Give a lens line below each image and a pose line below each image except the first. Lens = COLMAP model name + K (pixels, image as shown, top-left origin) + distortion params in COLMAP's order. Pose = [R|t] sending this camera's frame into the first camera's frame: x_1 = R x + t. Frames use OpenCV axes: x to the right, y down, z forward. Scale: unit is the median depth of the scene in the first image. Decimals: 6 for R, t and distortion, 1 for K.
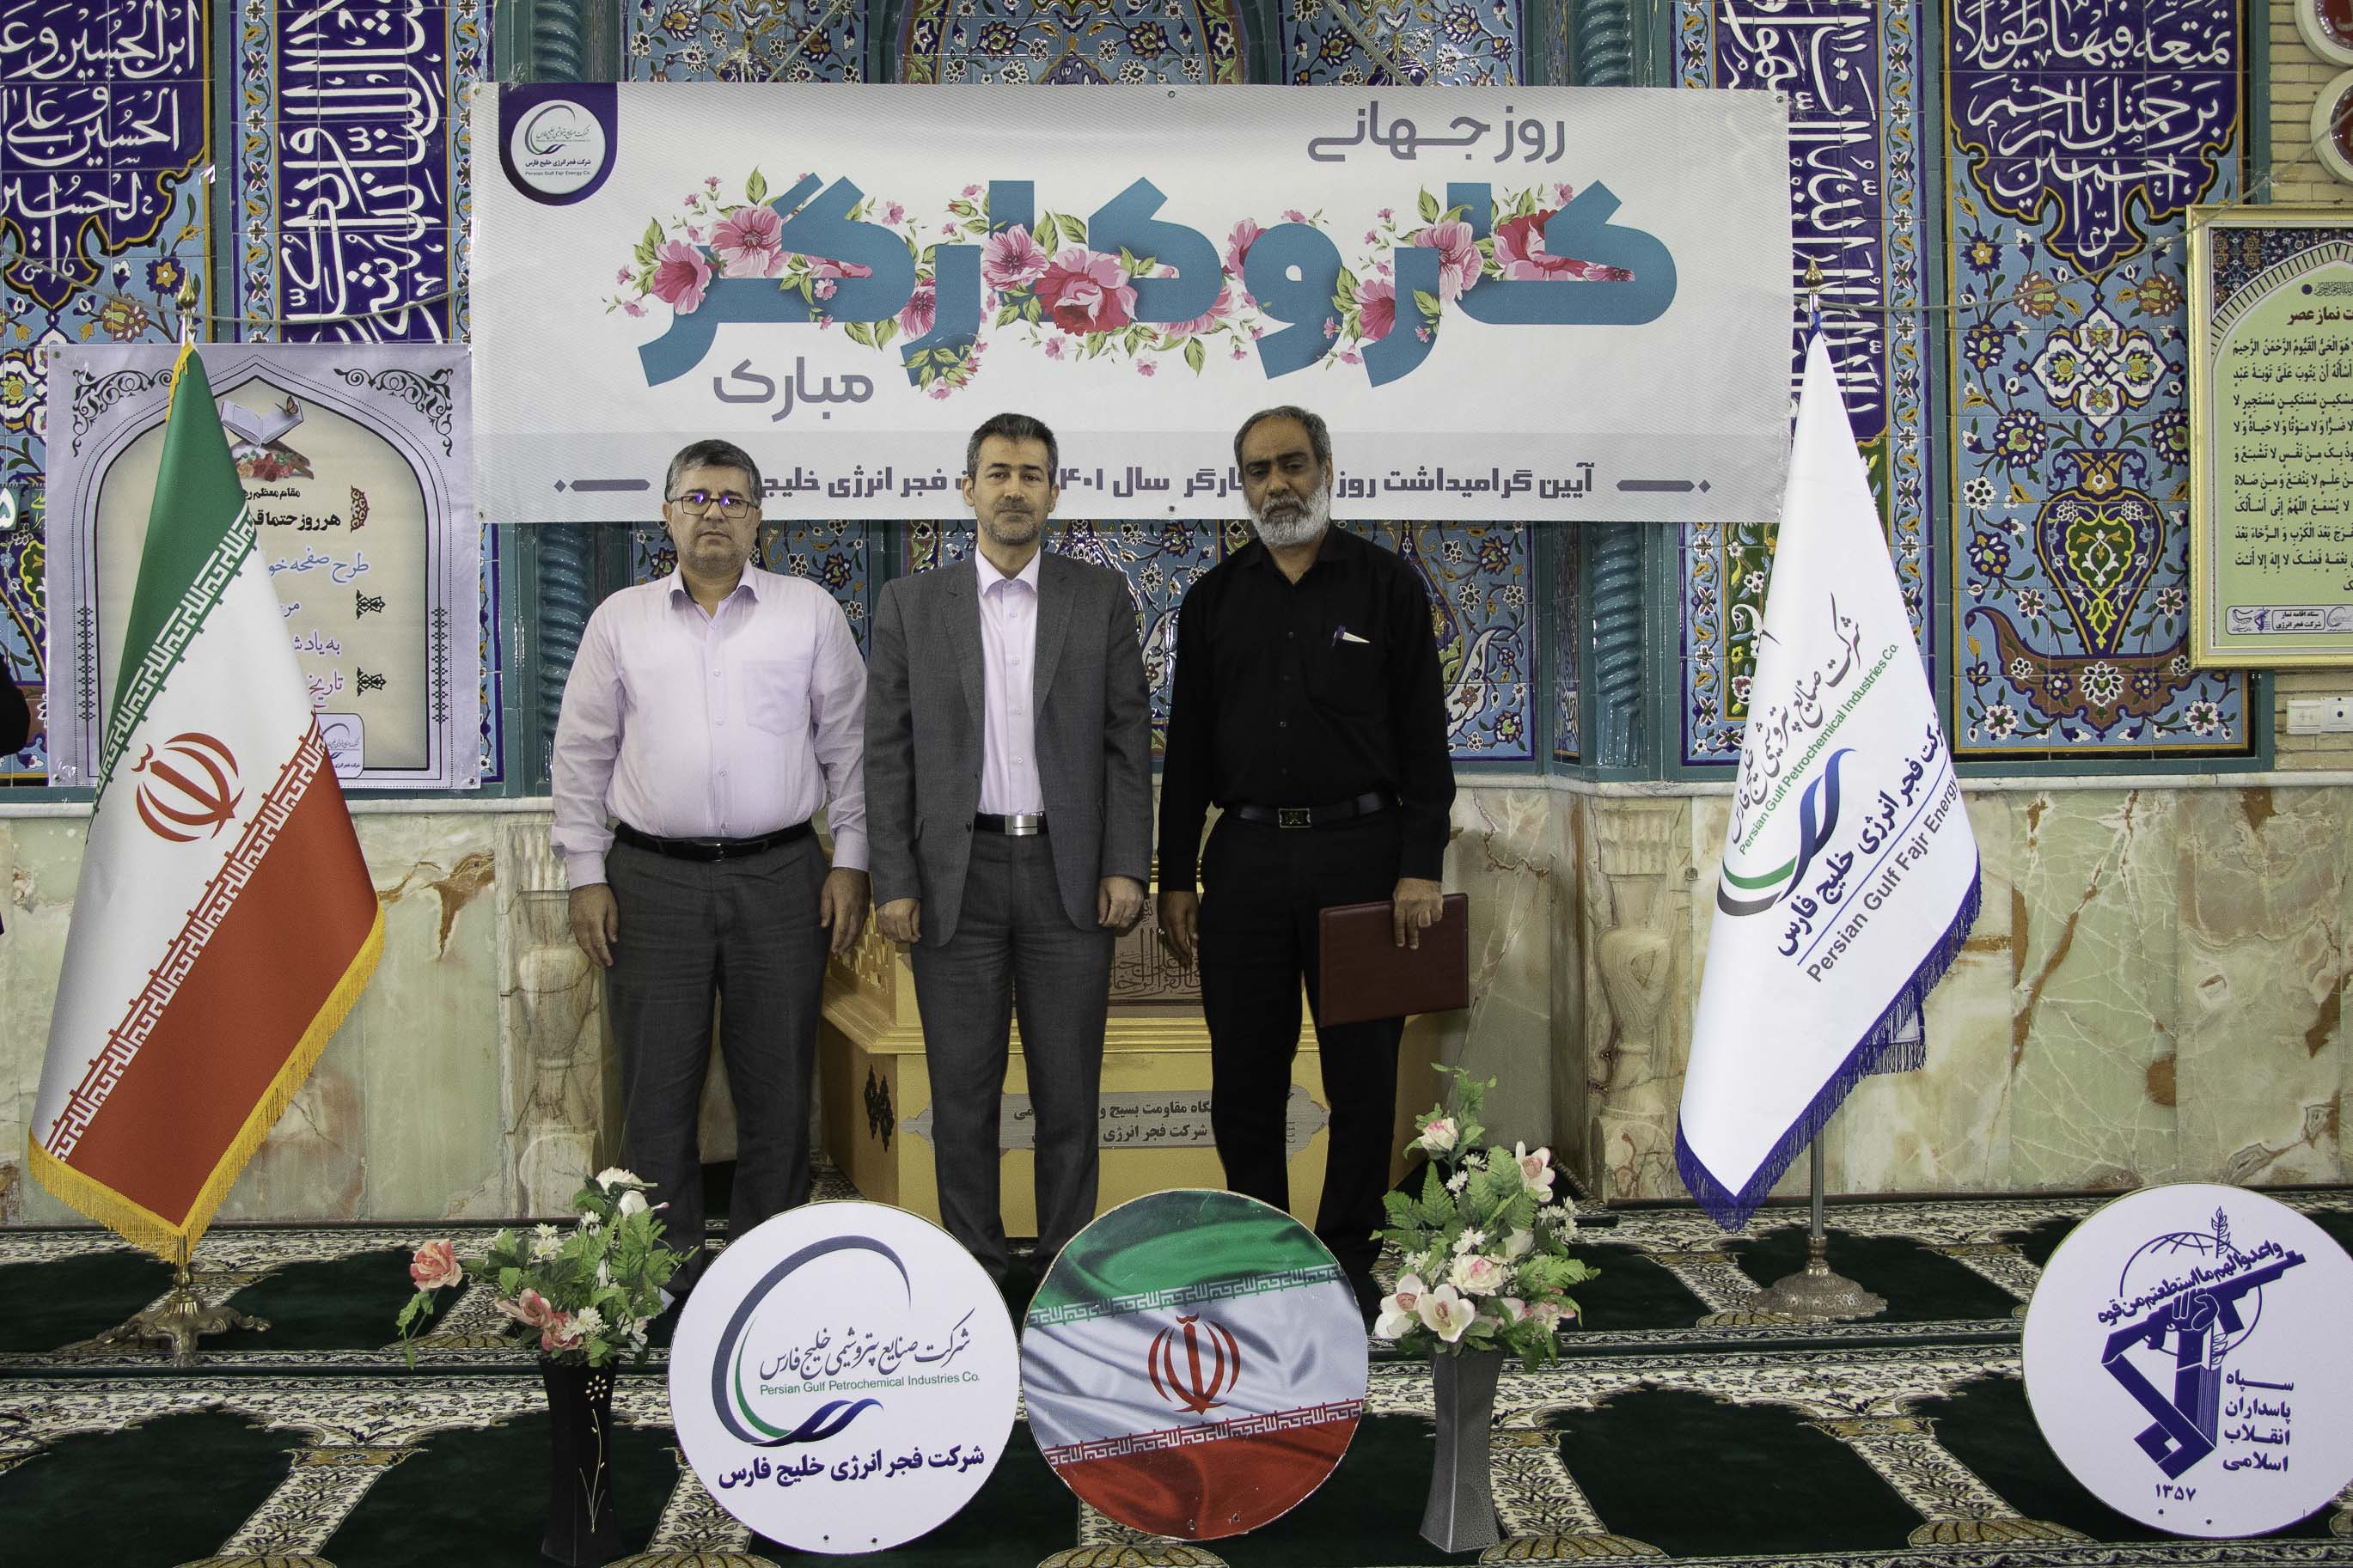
lens RADIAL K [[2483.9, 0, 1106.5], [0, 2483.9, 760.3], [0, 0, 1]] dist [-0.134818, 0.201132]
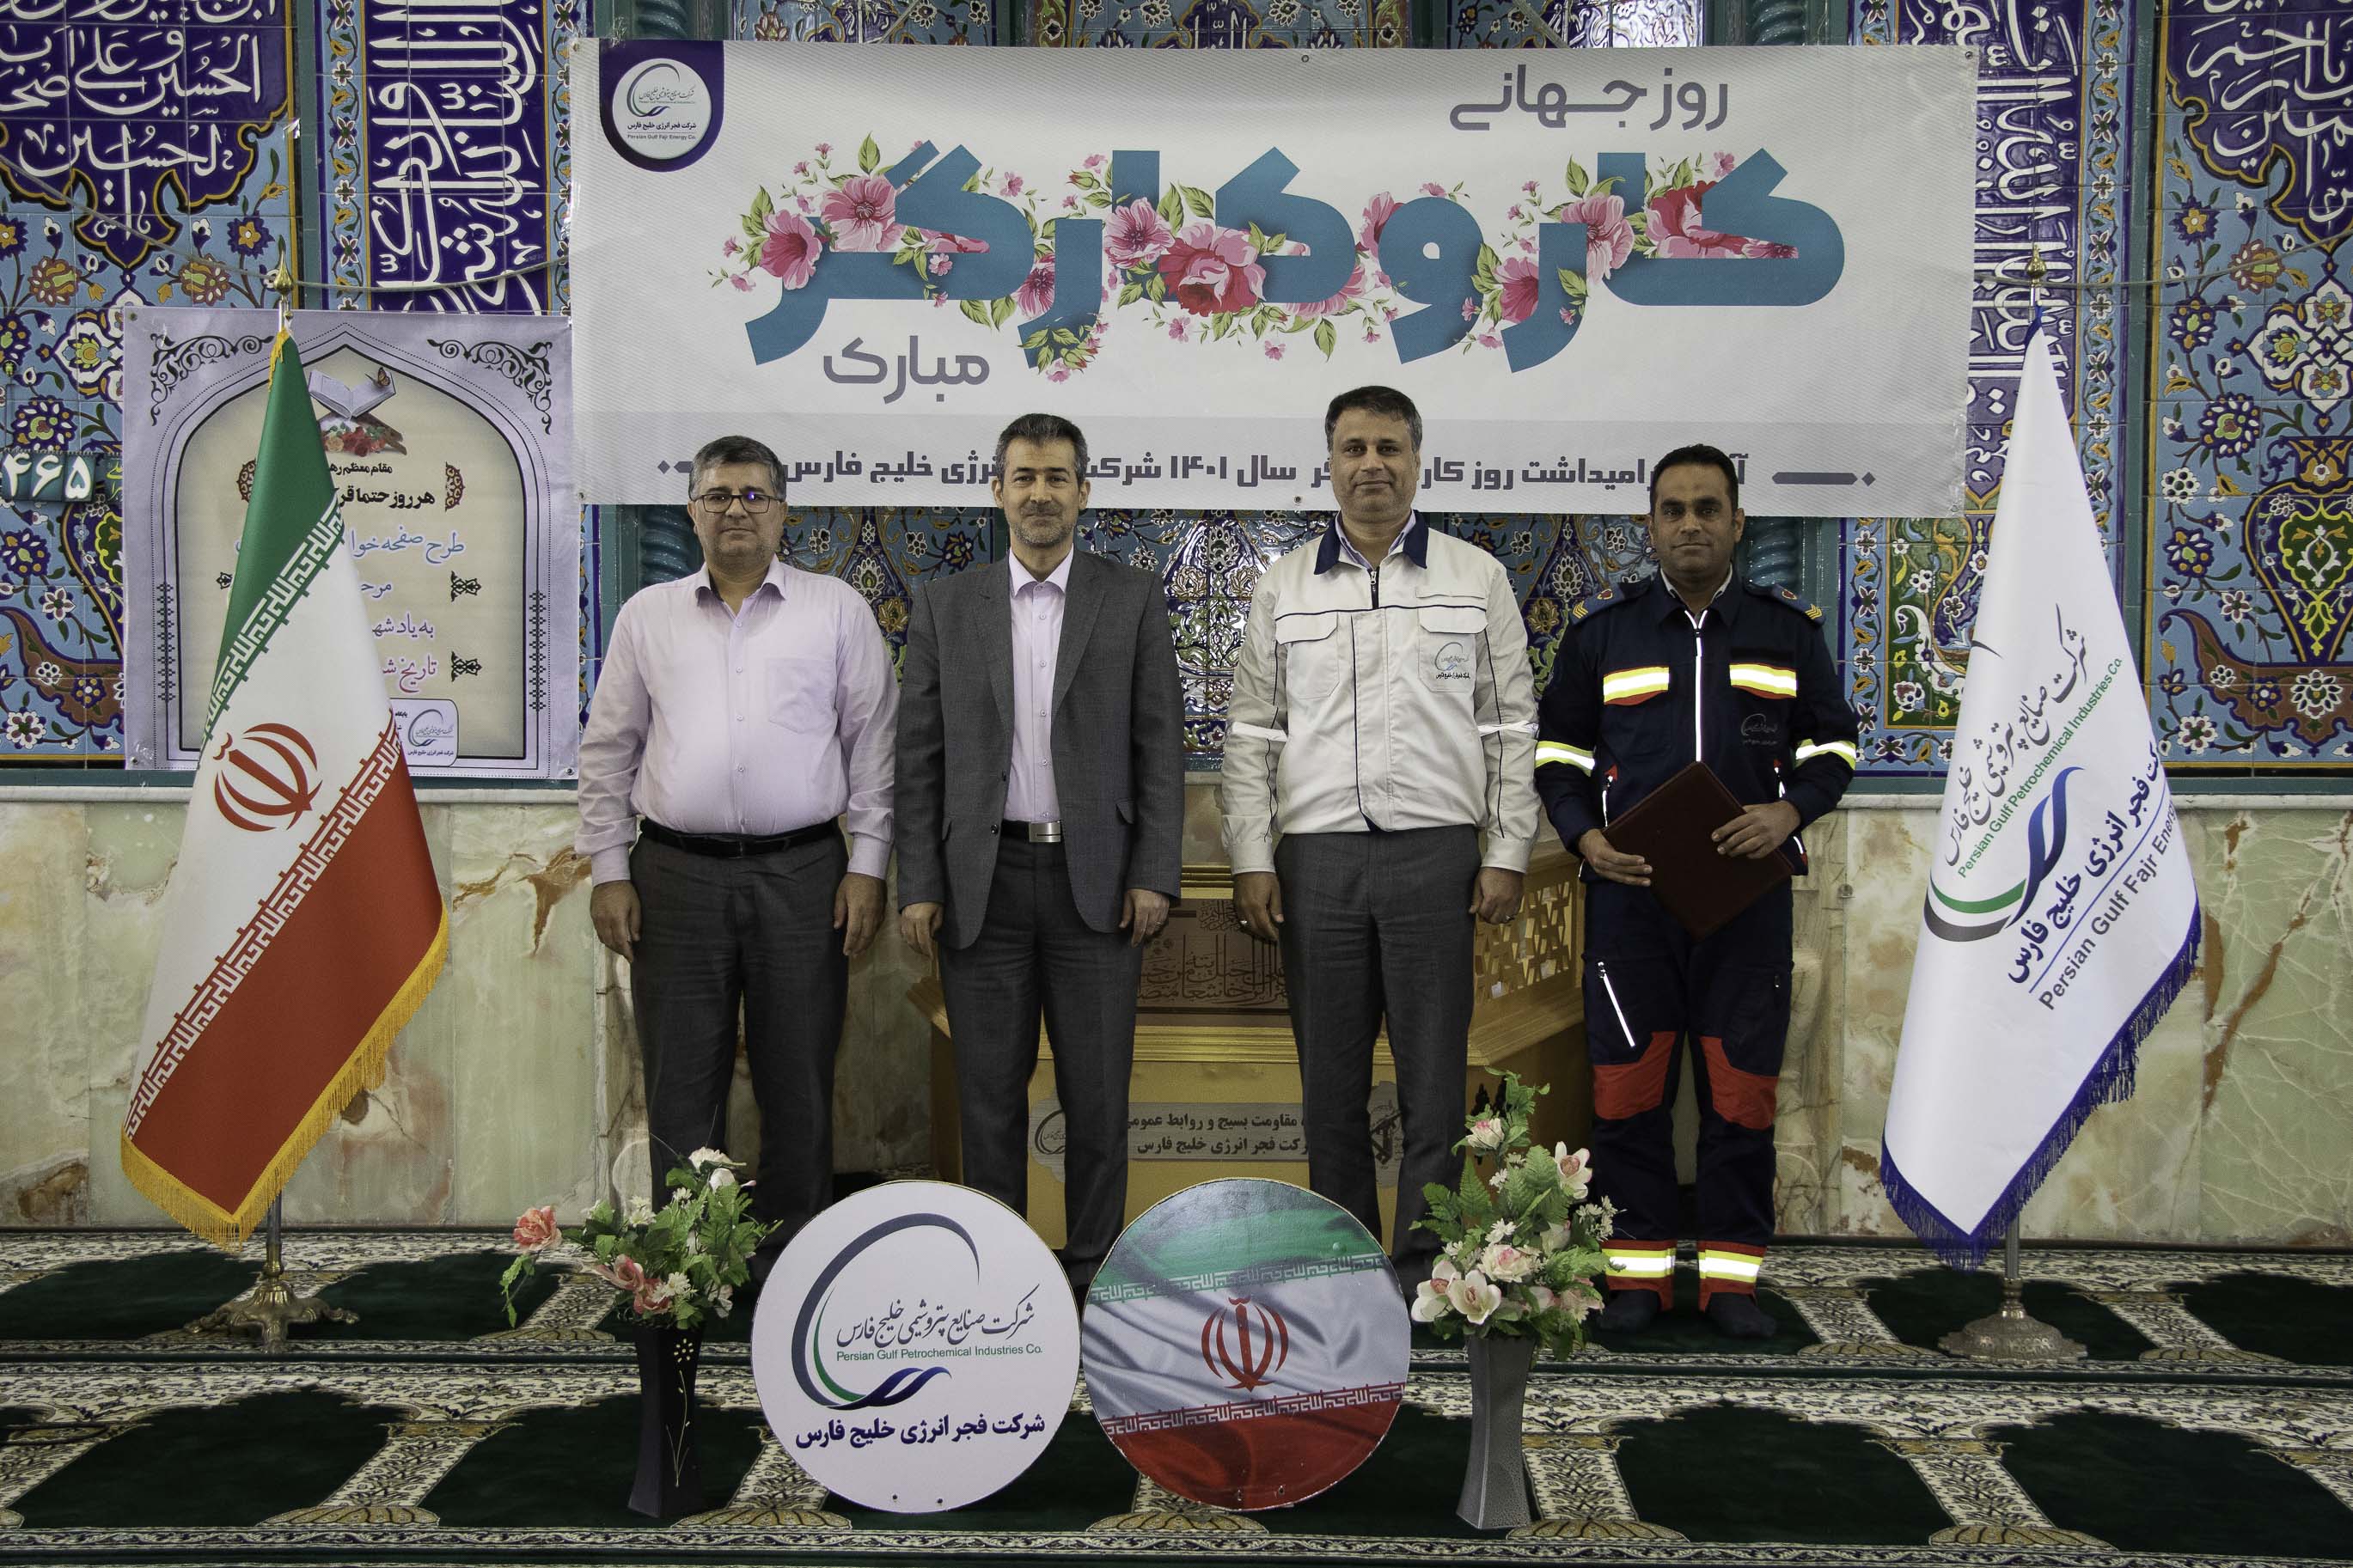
lens RADIAL K [[3200.7, 0, 1169.0], [0, 3200.7, 821.3], [0, 0, 1]] dist [-0.000750, 0.523155]
pose [[0.997993, 0.017786, -0.060783, 0.054146], [-0.016051, 0.999453, 0.028910, -0.012112], [0.061264, -0.027876, 0.997732, -0.241297]]
